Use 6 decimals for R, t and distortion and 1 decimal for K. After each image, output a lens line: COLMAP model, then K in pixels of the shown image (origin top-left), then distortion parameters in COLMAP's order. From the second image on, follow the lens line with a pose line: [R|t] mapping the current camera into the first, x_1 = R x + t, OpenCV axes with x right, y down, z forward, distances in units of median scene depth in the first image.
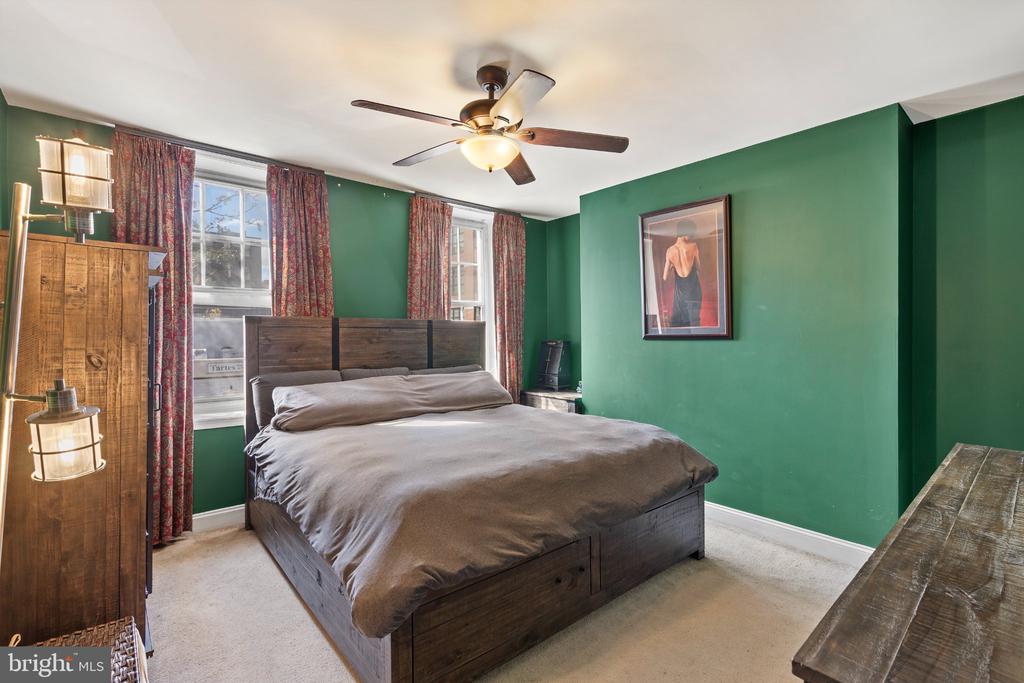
lens RADIAL K [[469.6, 0, 512.0], [0, 469.6, 341.5], [0, 0, 1]] dist [-0.003396, 0.000081]
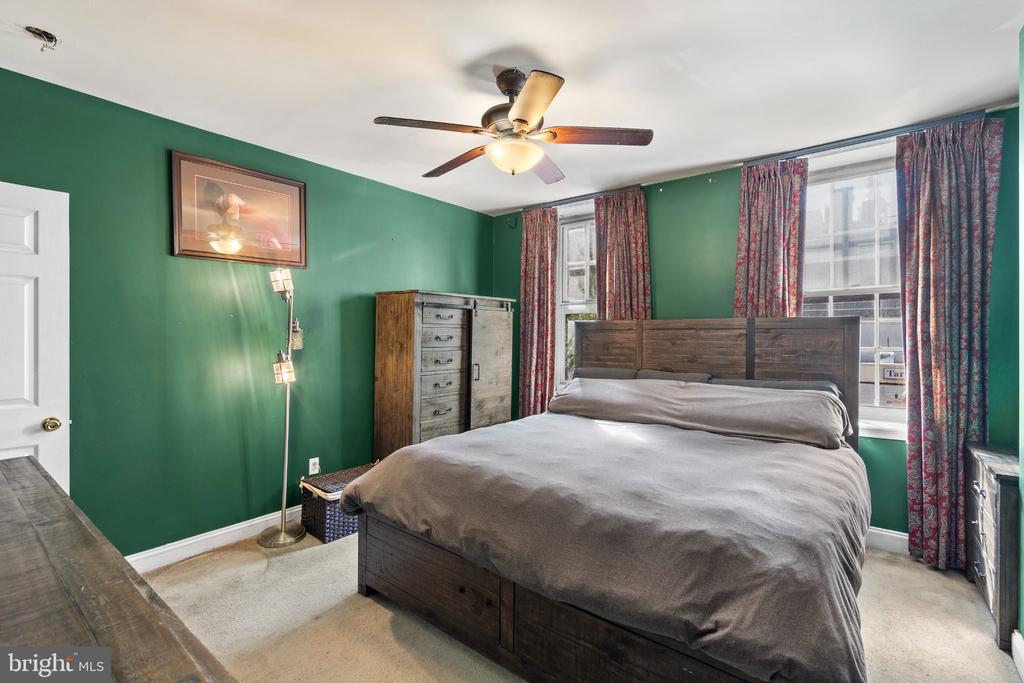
lens RADIAL K [[469.6, 0, 512.0], [0, 469.6, 341.5], [0, 0, 1]] dist [-0.003396, 0.000081]
pose [[0.170784, 0.013943, -0.985210, 0.595999], [-0.019517, 0.999752, 0.010766, -0.008383], [0.985115, 0.017389, 0.171013, 0.521026]]
